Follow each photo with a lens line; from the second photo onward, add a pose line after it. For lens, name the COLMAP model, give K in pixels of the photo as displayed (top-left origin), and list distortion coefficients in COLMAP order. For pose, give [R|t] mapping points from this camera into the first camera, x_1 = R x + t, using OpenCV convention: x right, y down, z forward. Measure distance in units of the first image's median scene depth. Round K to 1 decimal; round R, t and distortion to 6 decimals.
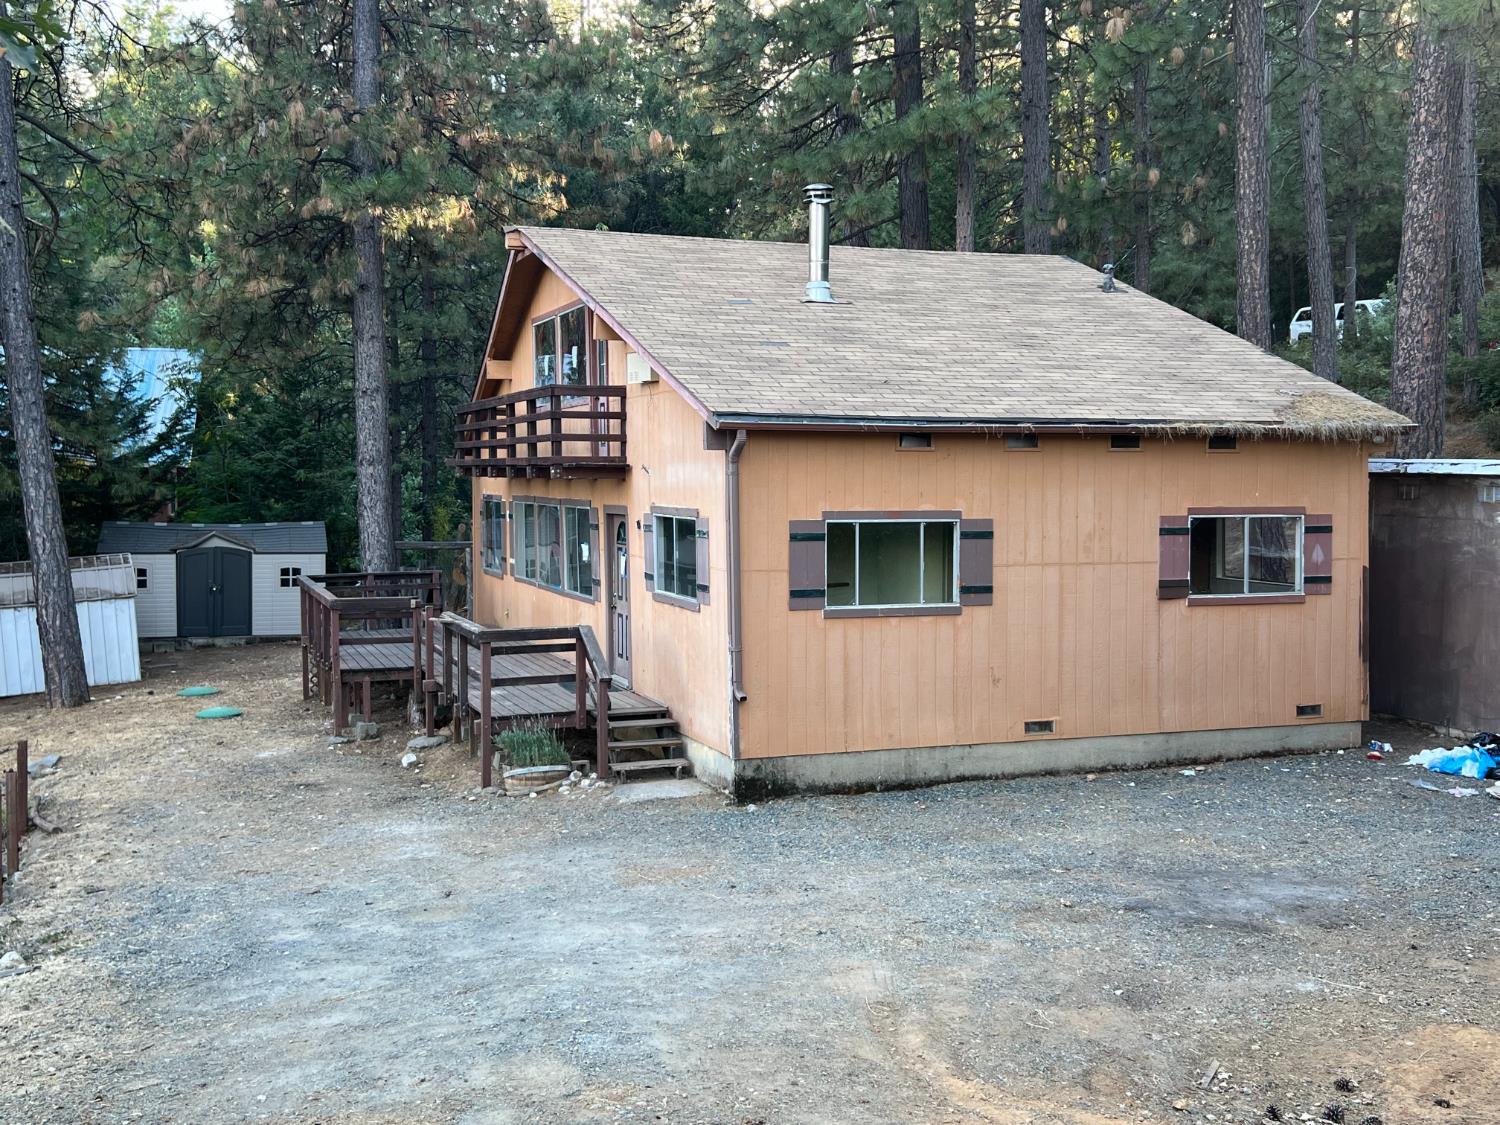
lens RADIAL K [[1524.6, 0, 759.6], [0, 1524.6, 538.8], [0, 0, 1]] dist [0.170693, -0.350688]
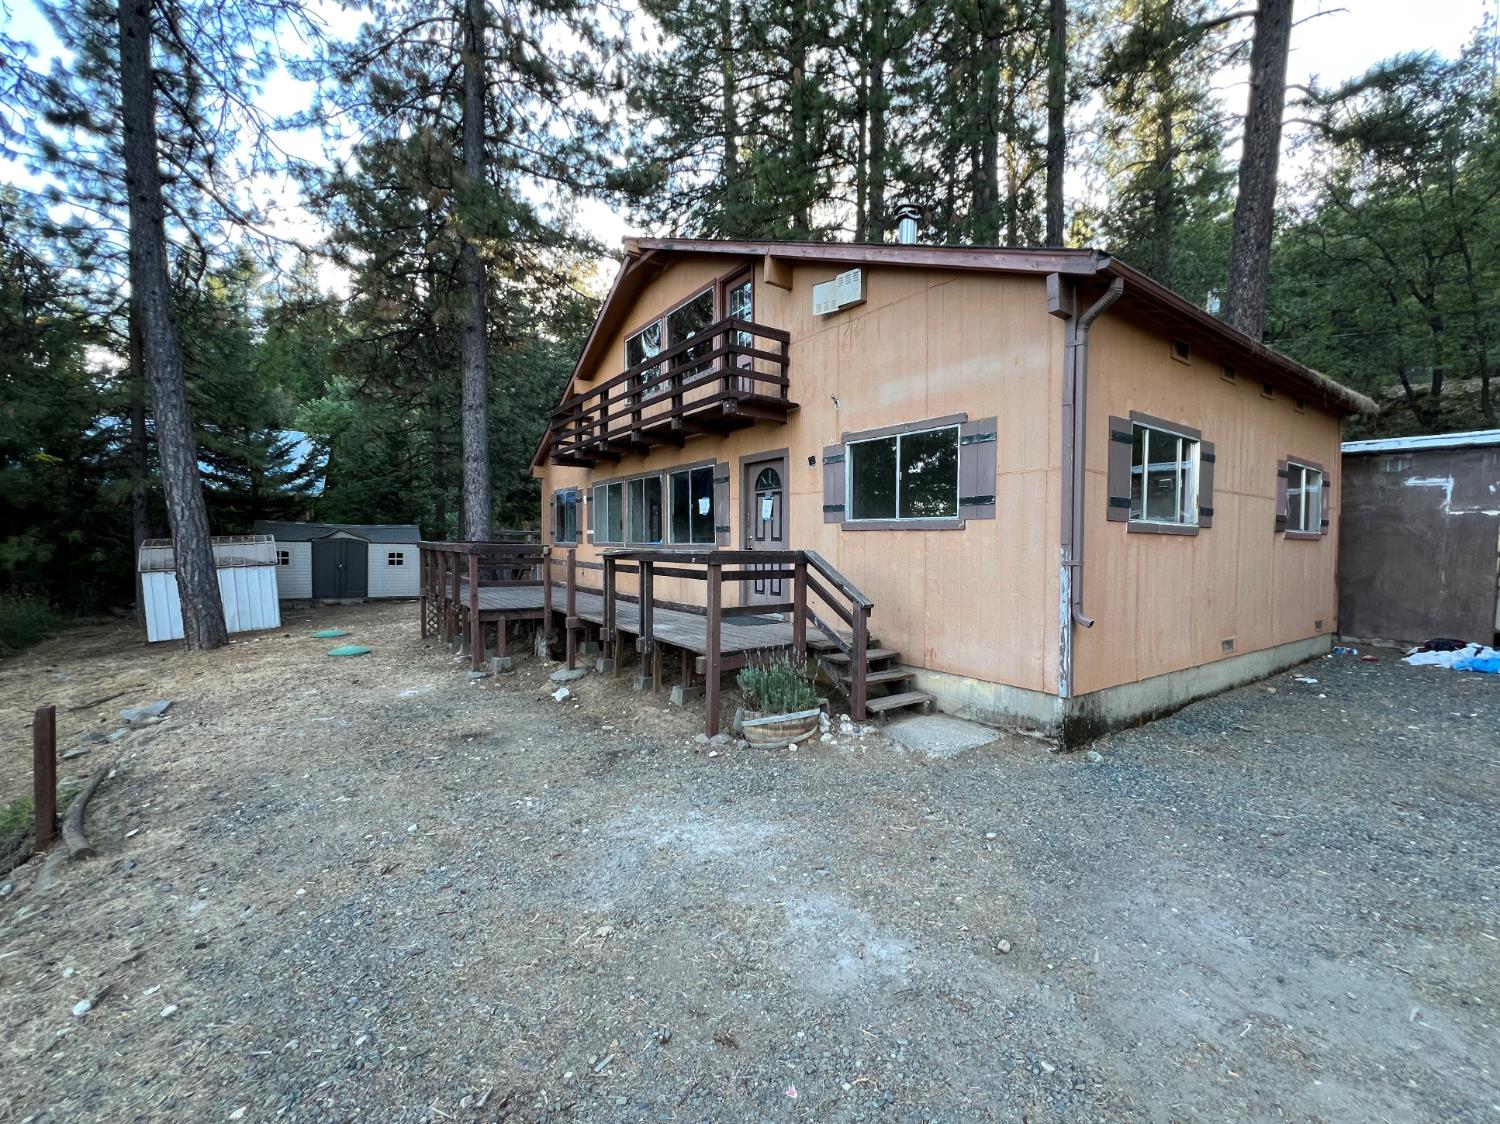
lens RADIAL K [[619.2, 0, 750.0], [0, 619.2, 562.0], [0, 0, 1]] dist [0.004060, 0.000137]
pose [[0.968356, 0.003402, 0.249551, -0.196208], [-0.001169, 0.999958, -0.009094, 0.055113], [-0.249572, 0.008515, 0.968319, 0.532163]]
